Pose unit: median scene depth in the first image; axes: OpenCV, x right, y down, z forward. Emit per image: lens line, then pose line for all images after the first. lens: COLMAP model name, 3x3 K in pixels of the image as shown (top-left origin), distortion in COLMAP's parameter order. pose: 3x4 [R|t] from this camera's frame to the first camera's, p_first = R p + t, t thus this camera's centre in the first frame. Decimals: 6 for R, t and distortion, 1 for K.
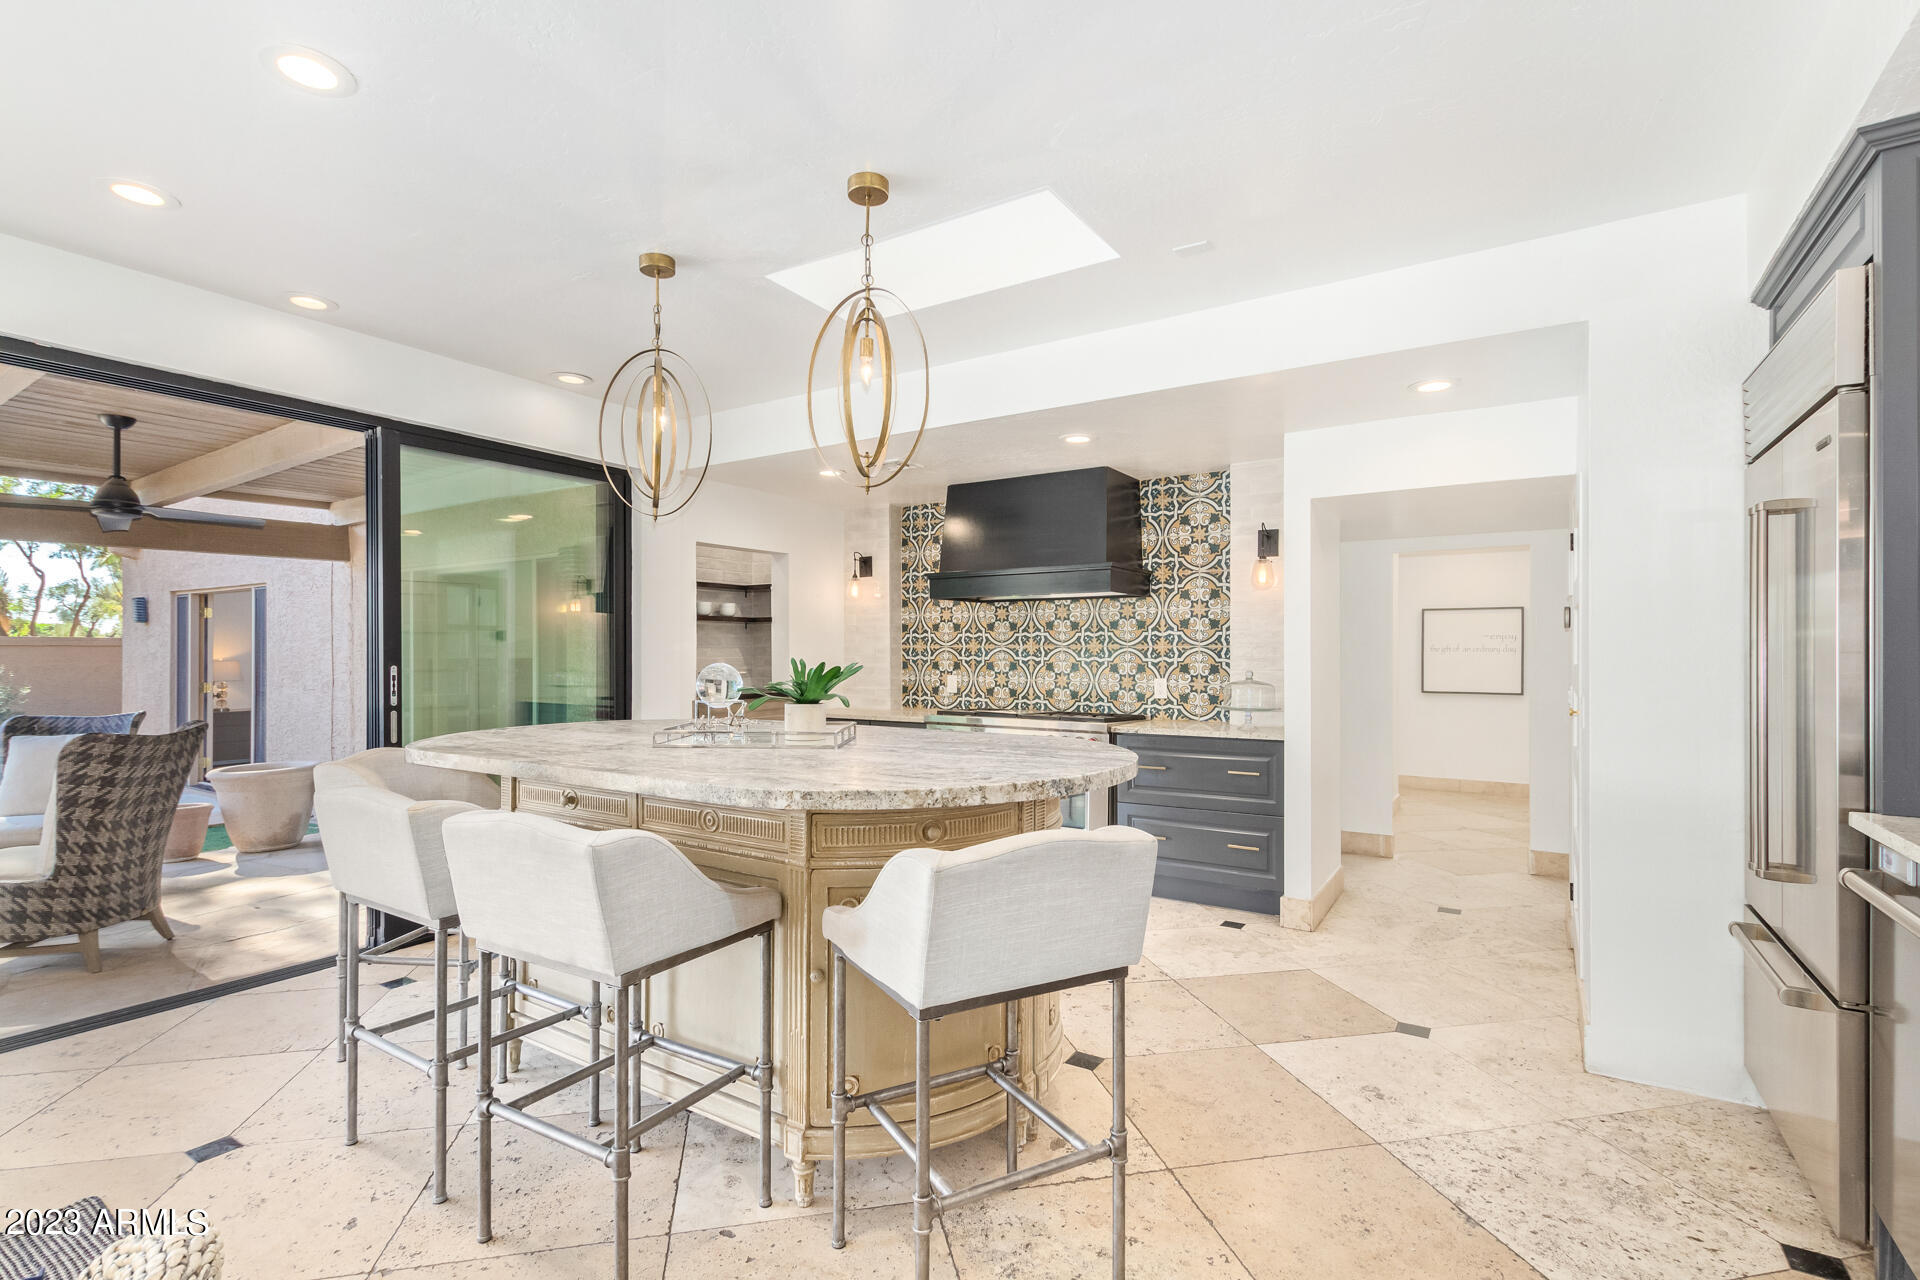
lens RADIAL K [[879.2, 0, 956.3], [0, 879.2, 646.5], [0, 0, 1]] dist [0.011457, -0.004871]
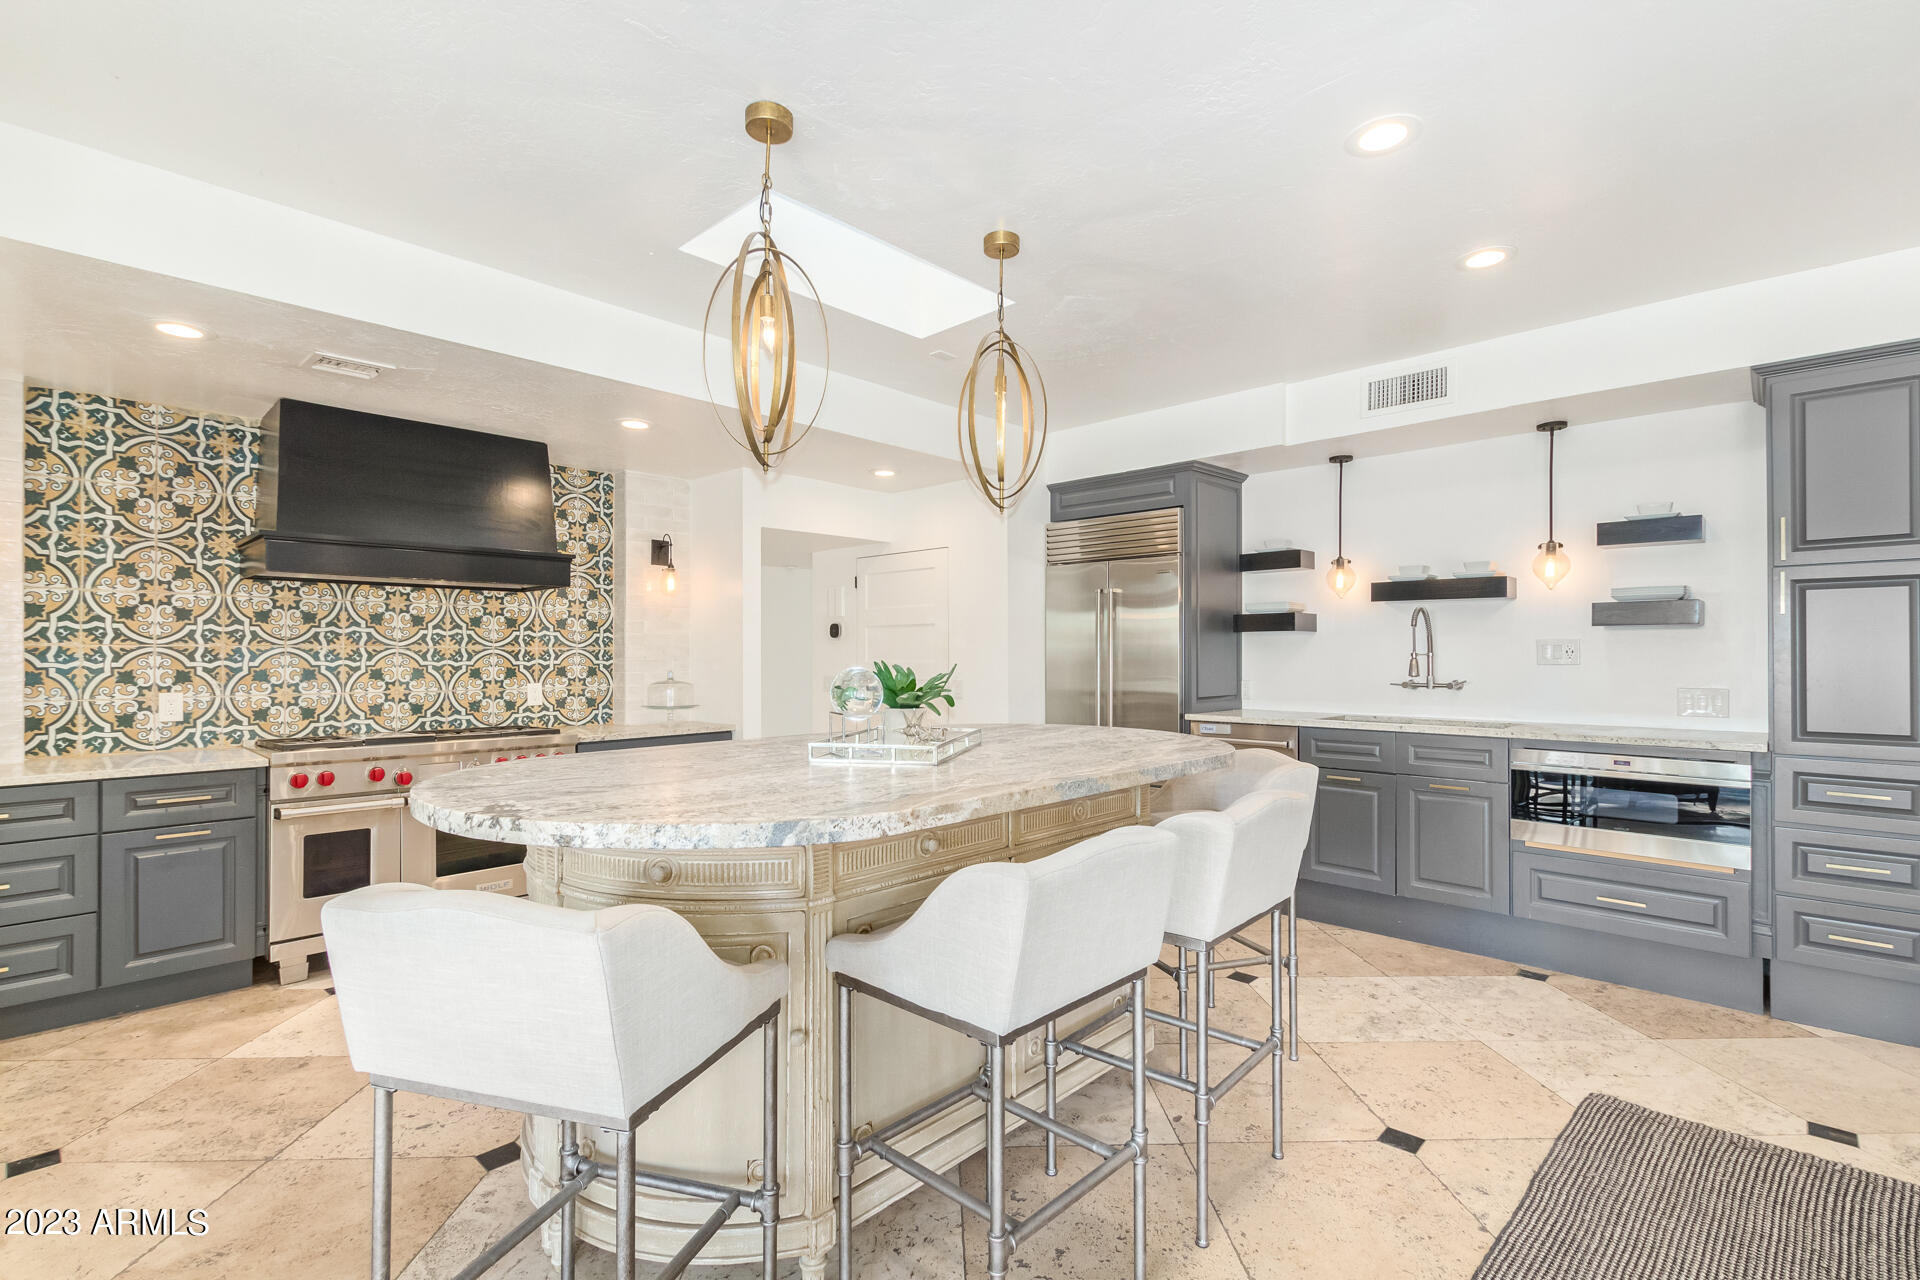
lens RADIAL K [[879.2, 0, 953.8], [0, 879.2, 647.3], [0, 0, 1]] dist [0.011457, -0.004871]
pose [[0.184131, 0.005420, 0.982887, -0.585338], [-0.007143, 0.999966, -0.004176, -0.000038], [-0.982876, -0.006252, 0.184163, 0.412113]]
